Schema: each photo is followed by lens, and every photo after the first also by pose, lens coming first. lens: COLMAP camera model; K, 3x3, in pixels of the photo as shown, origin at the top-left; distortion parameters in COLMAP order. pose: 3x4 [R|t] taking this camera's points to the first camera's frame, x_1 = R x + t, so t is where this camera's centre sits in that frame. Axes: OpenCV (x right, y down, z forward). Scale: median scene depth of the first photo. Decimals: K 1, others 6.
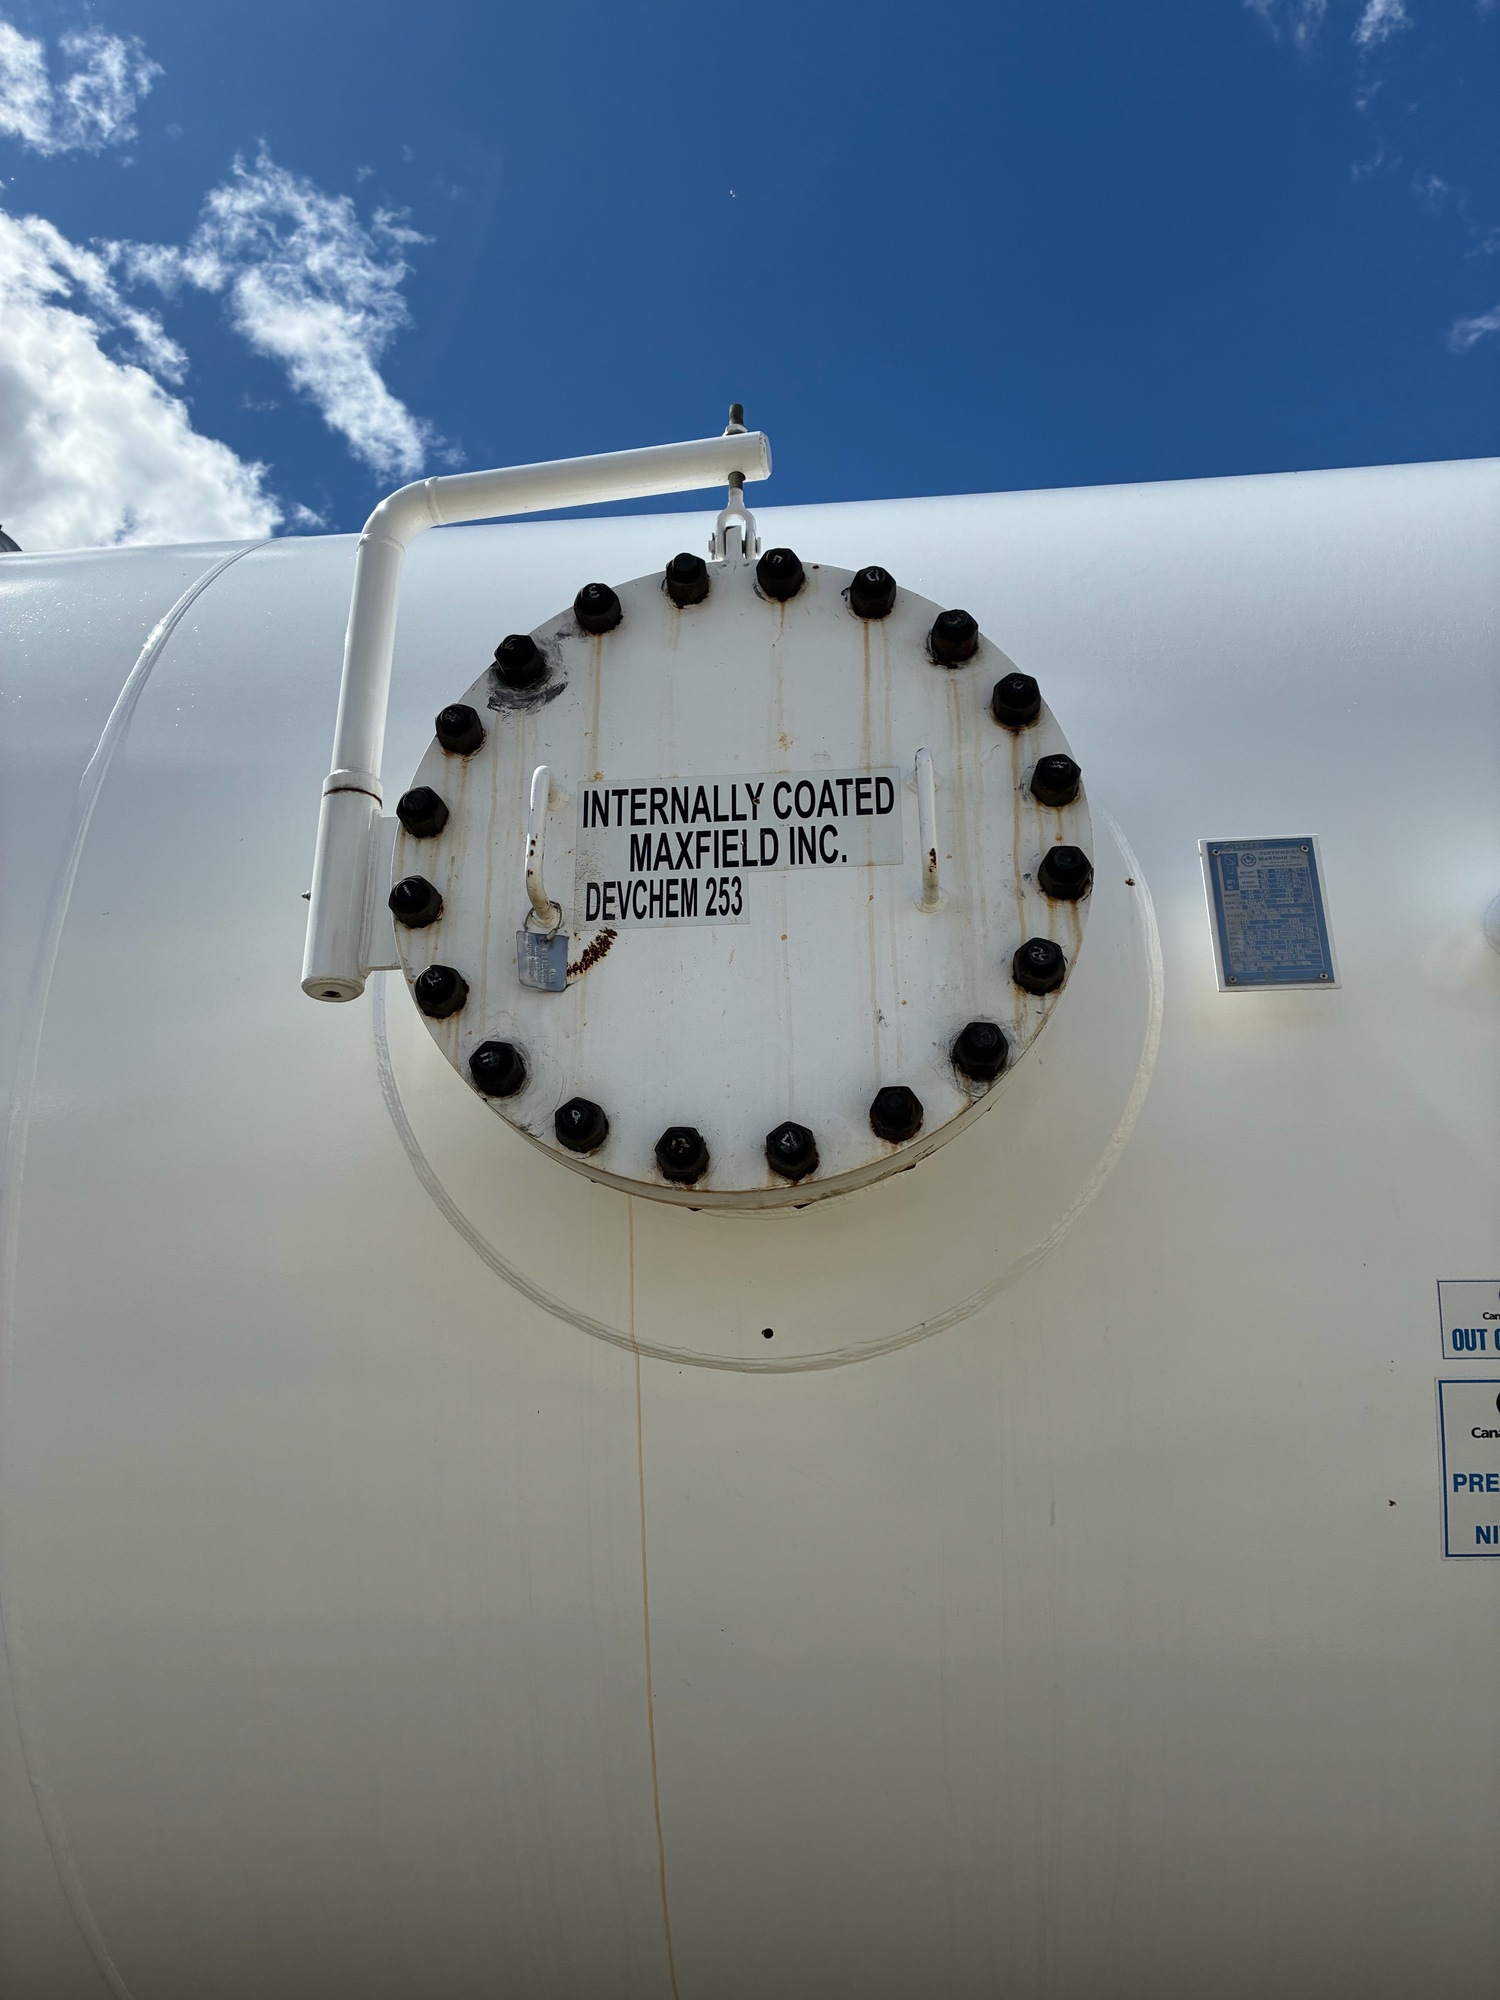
lens RADIAL K [[1497.4, 0, 750.0], [0, 1497.4, 1000.0], [0, 0, 1]] dist [-0.001888, 0.031130]
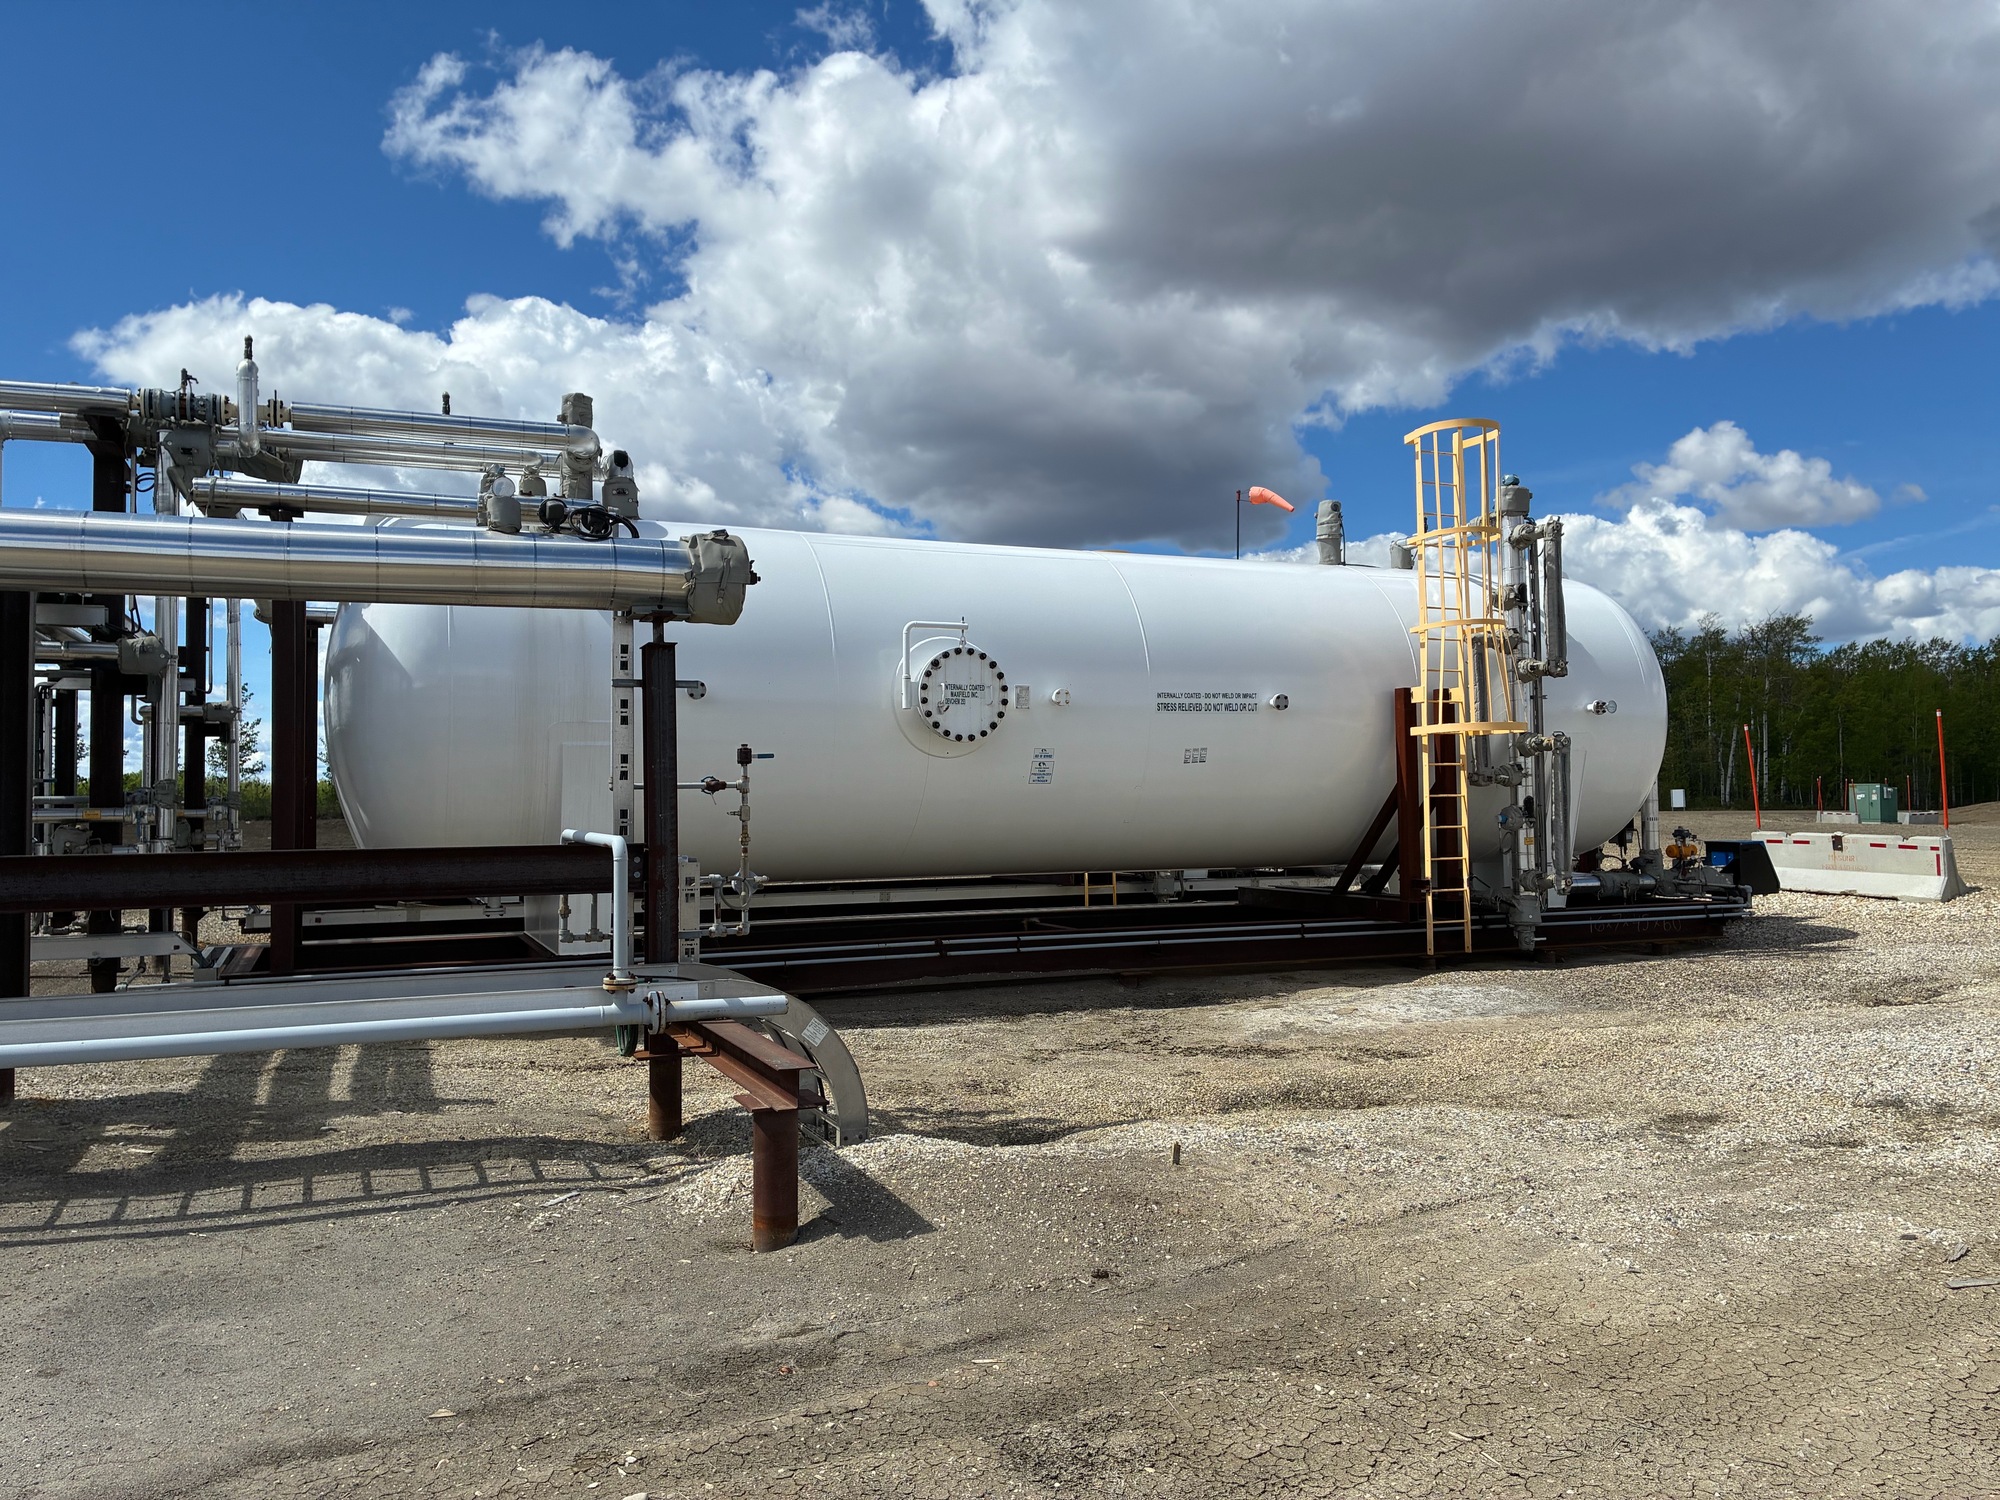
lens RADIAL K [[1521.5, 0, 1000.0], [0, 1521.5, 750.0], [0, 0, 1]] dist [0.006494, 0.006489]
pose [[0.873342, 0.013505, 0.486921, -3.436398], [-0.170205, 0.945067, 0.279068, -1.928072], [-0.456404, -0.326598, 0.827665, -5.266708]]
